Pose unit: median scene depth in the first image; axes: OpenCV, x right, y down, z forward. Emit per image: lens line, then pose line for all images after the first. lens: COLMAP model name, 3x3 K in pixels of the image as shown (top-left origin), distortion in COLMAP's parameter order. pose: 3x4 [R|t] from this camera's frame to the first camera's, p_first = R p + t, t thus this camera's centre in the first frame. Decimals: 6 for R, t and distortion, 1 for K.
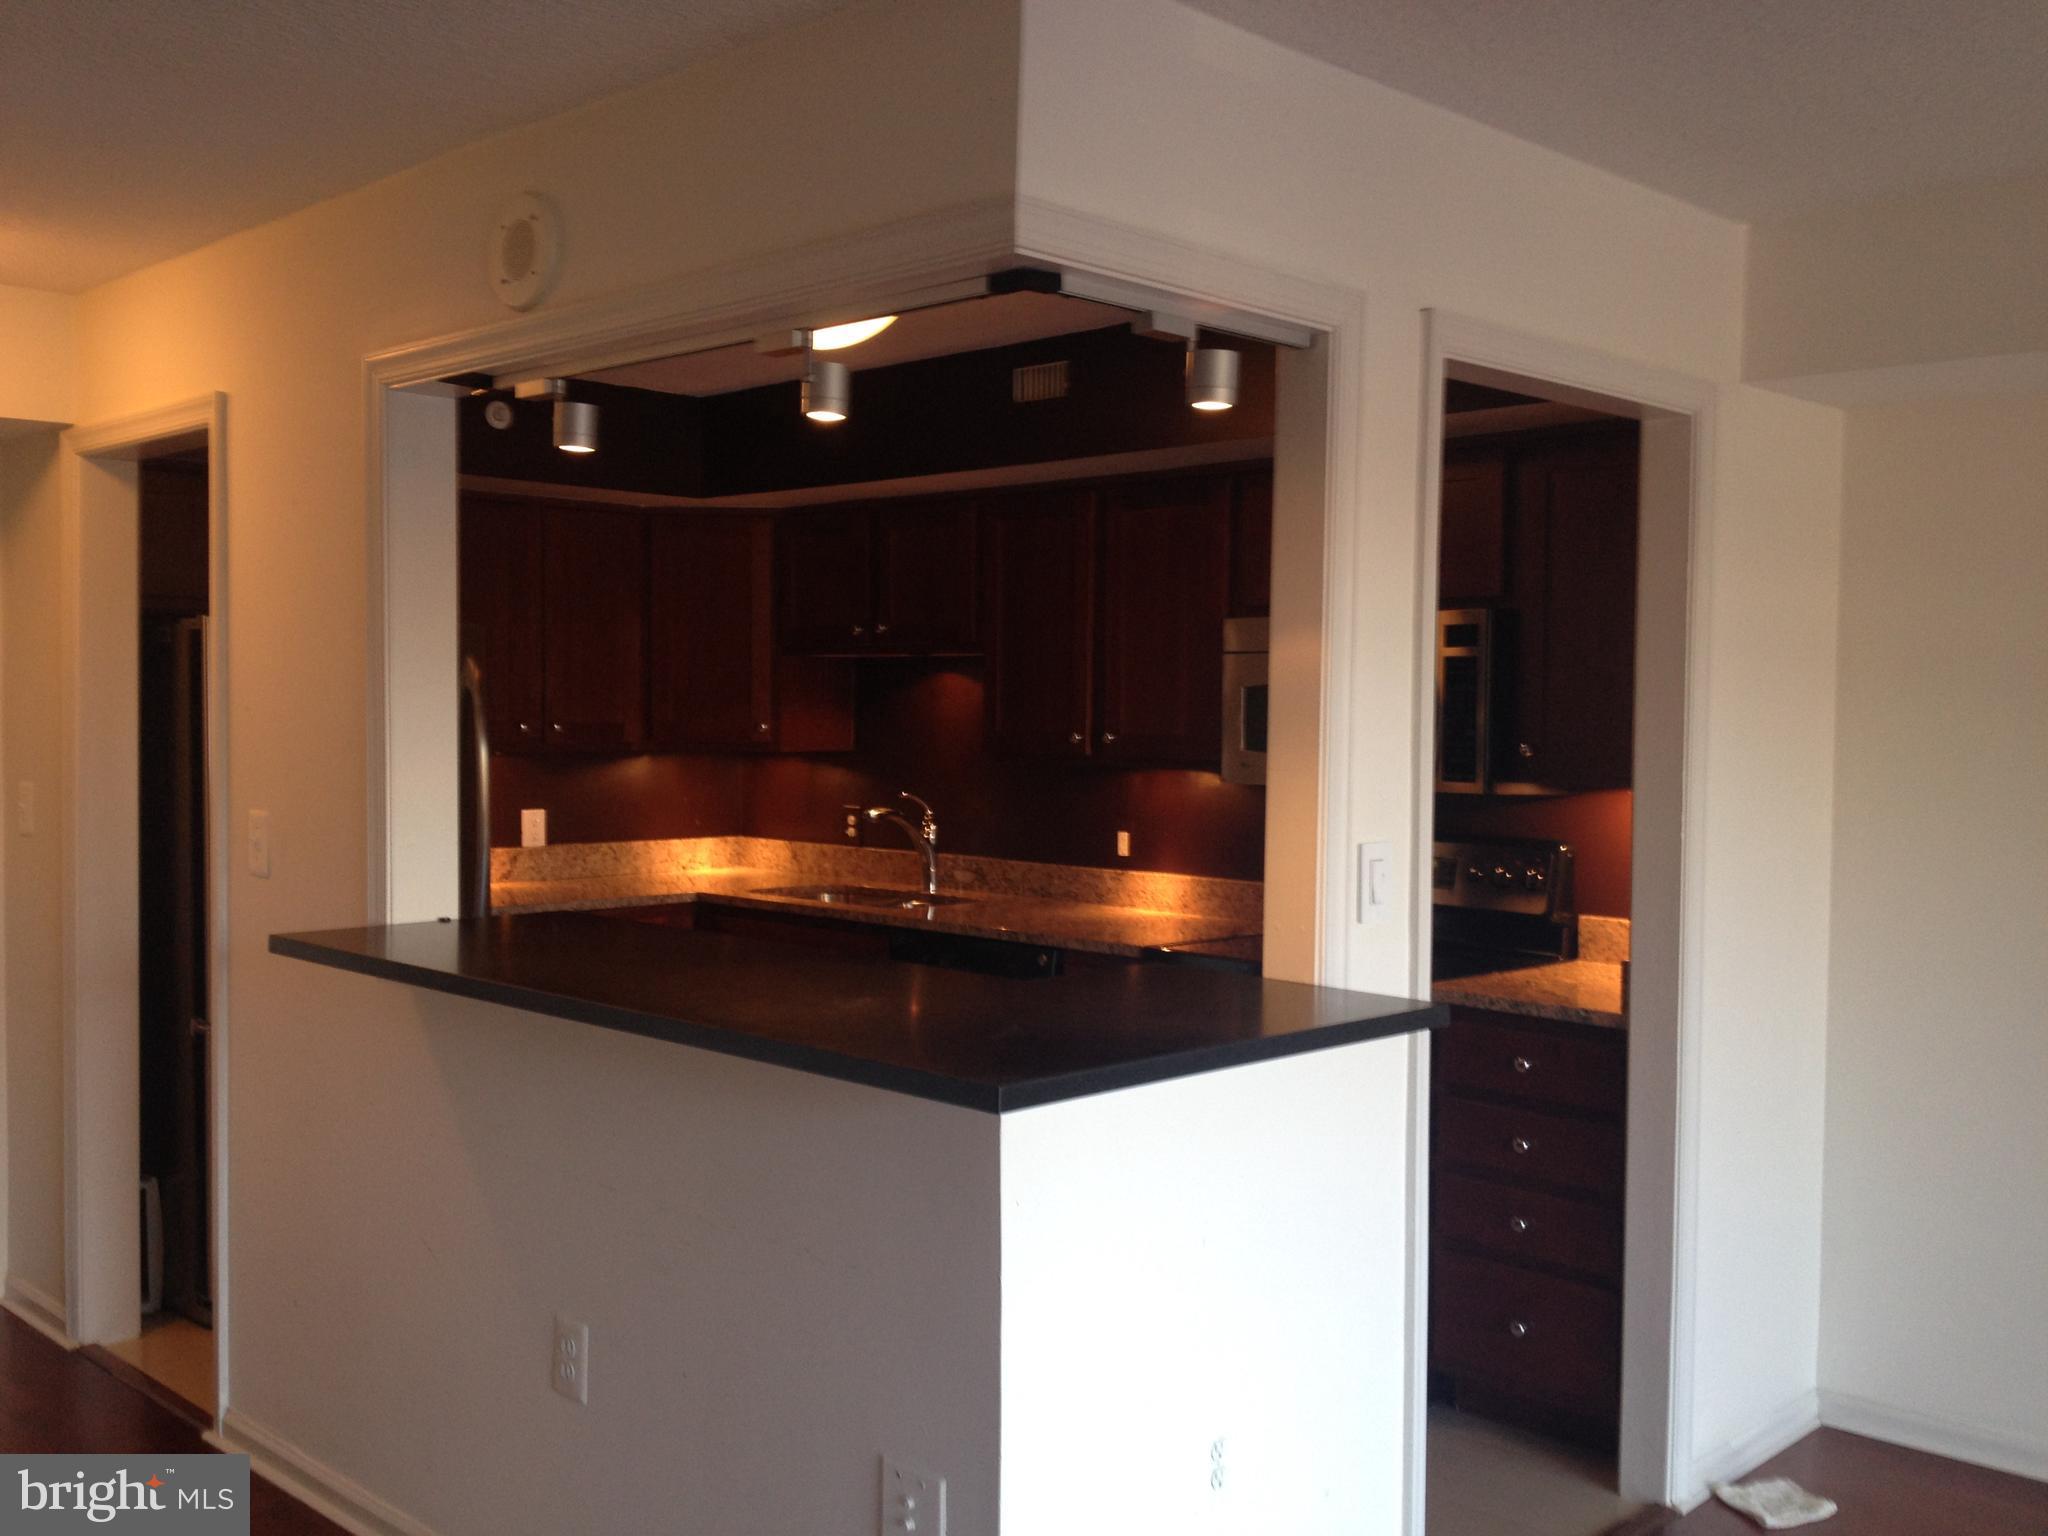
lens RADIAL K [[1949.8, 0, 1024.0], [0, 1949.8, 768.0], [0, 0, 1]] dist [0.121044, -0.294590]
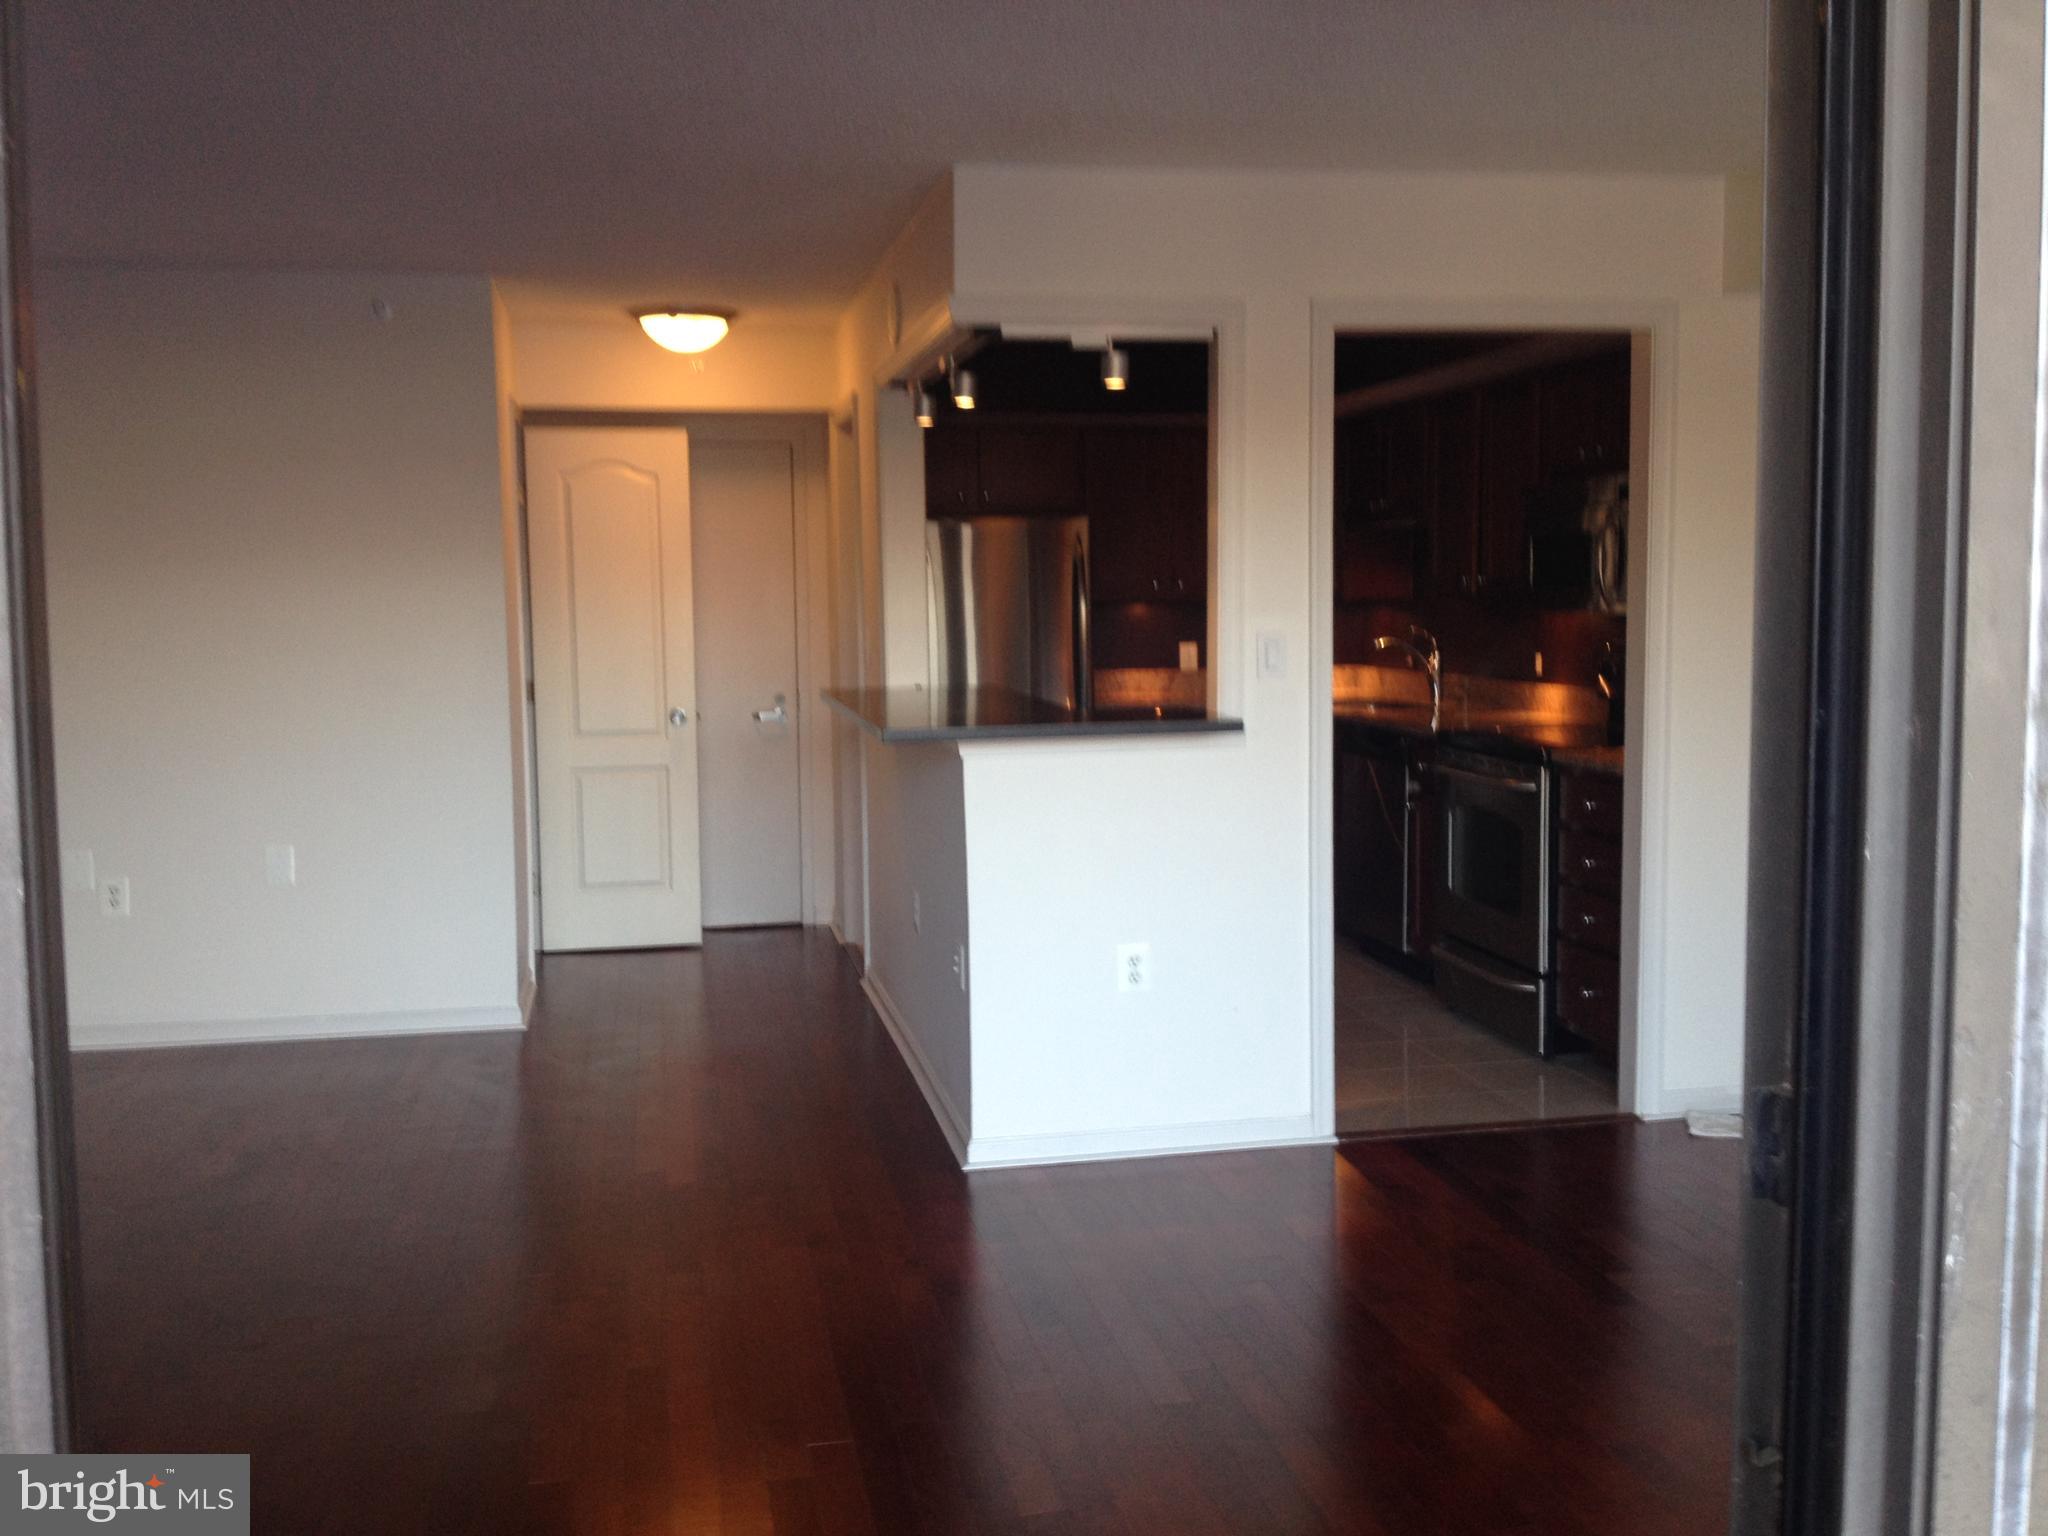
lens RADIAL K [[1949.8, 0, 1024.0], [0, 1949.8, 768.0], [0, 0, 1]] dist [0.121044, -0.294590]
pose [[0.823138, 0.035746, -0.566715, 0.522748], [-0.001902, 0.998185, 0.060199, 0.029864], [0.567838, -0.048474, 0.821712, -0.269973]]
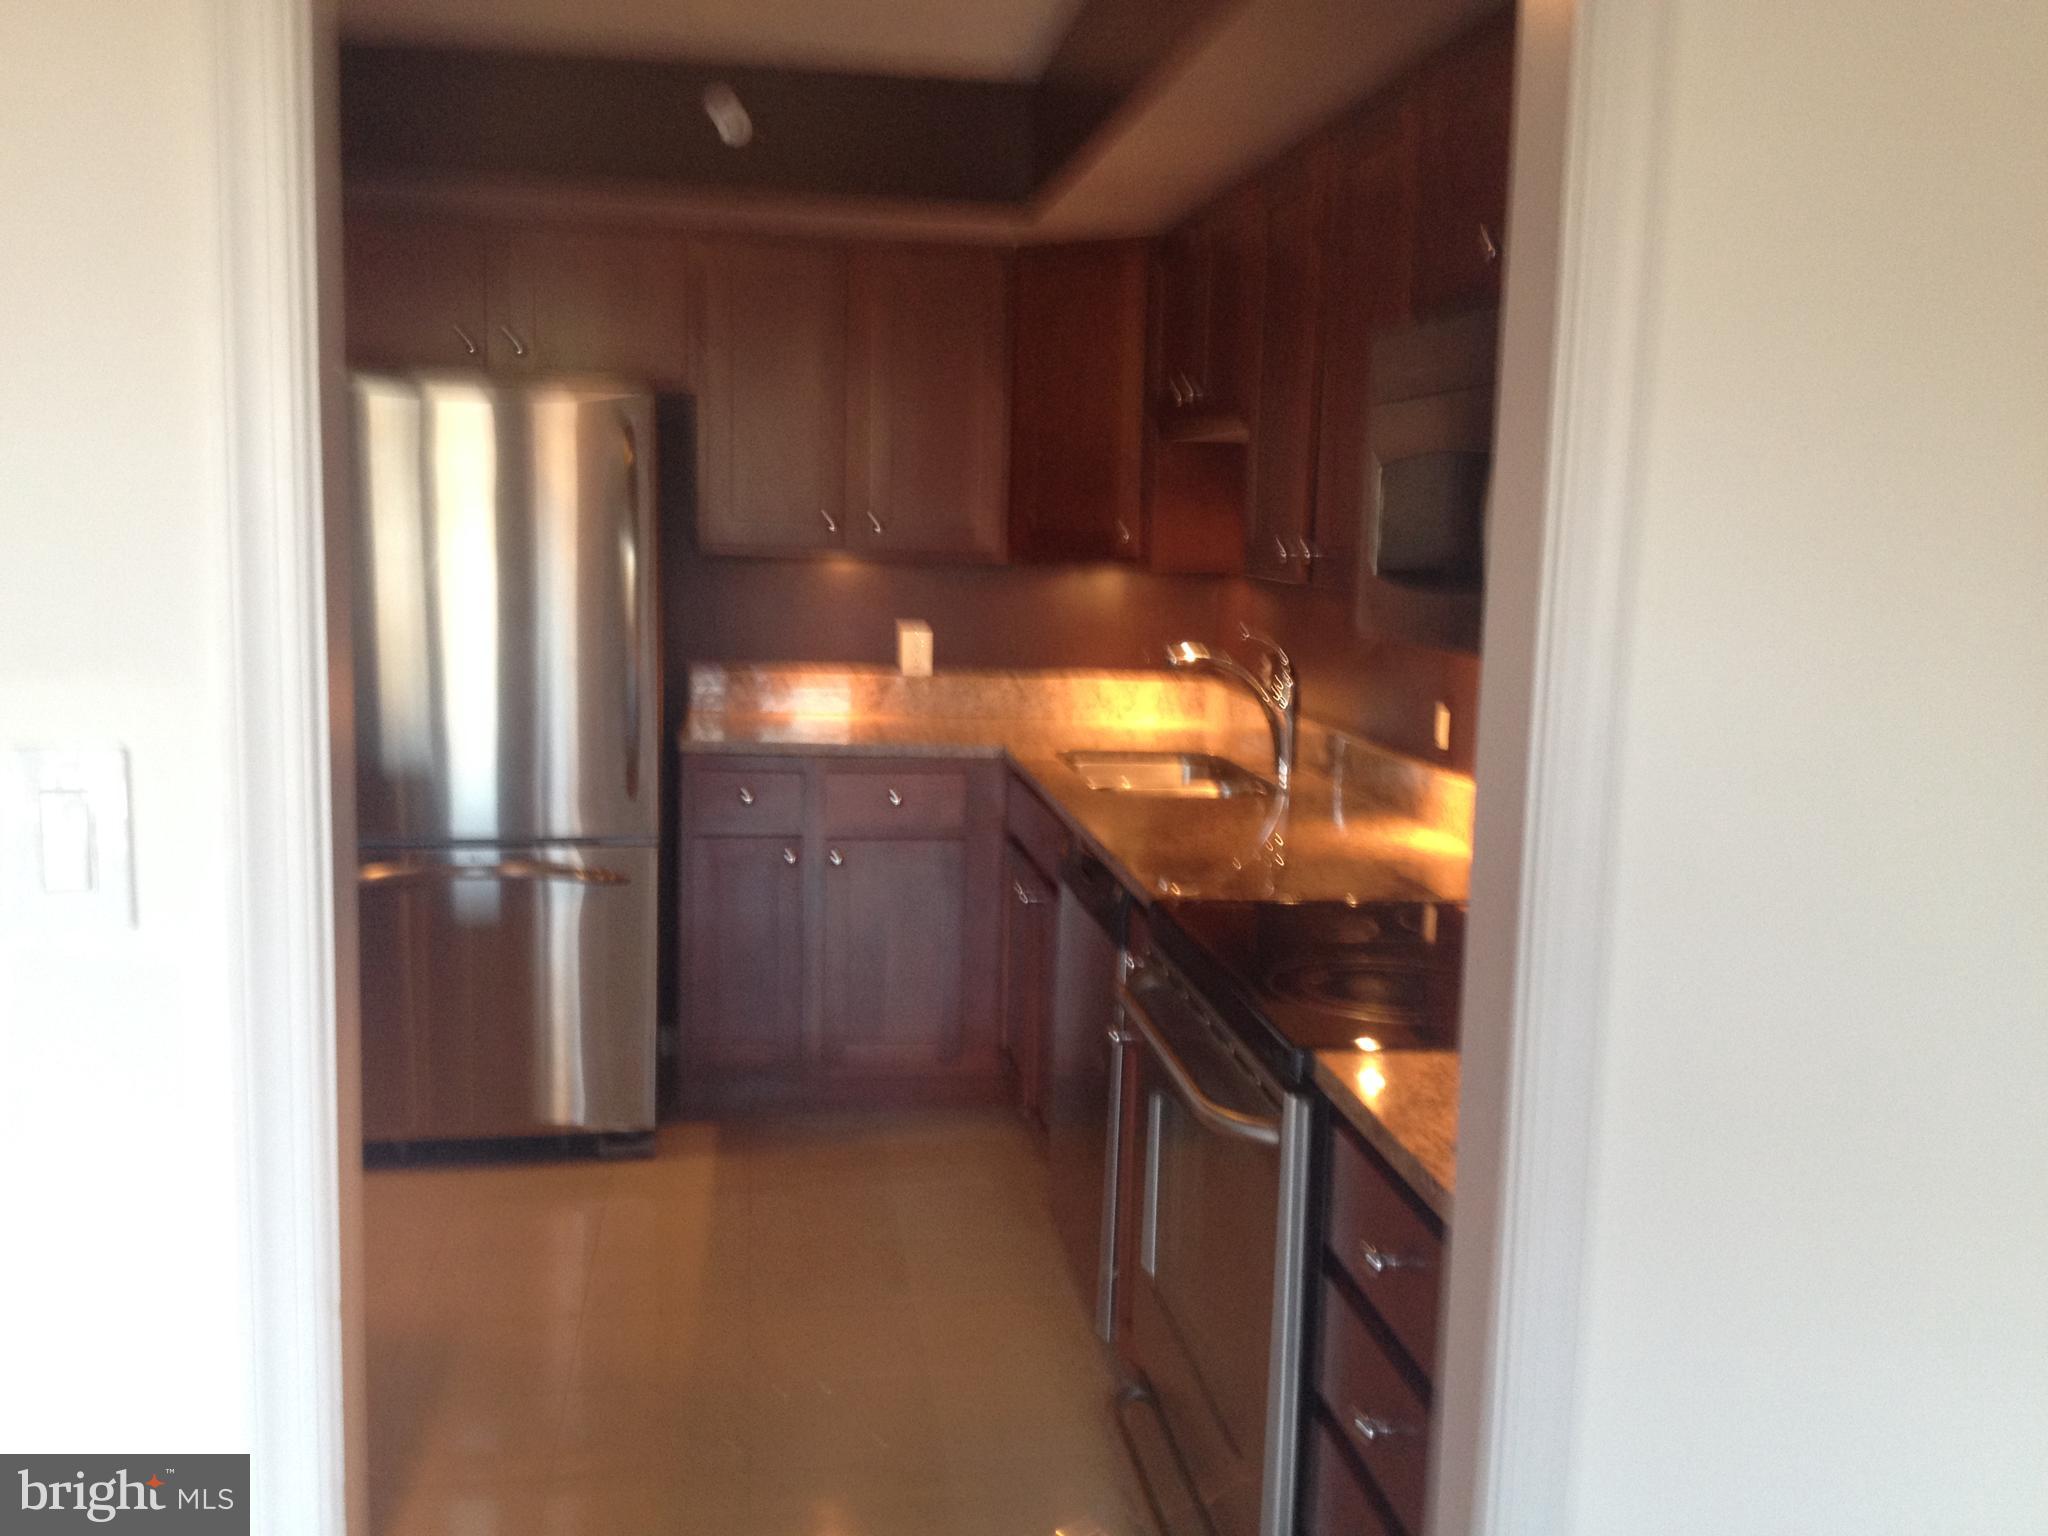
lens RADIAL K [[1949.8, 0, 1024.0], [0, 1949.8, 768.0], [0, 0, 1]] dist [0.121044, -0.294590]
pose [[0.788054, 0.091745, -0.608731, 0.339542], [-0.038062, 0.994202, 0.100567, -0.007068], [0.614428, -0.056083, 0.786977, 0.429270]]
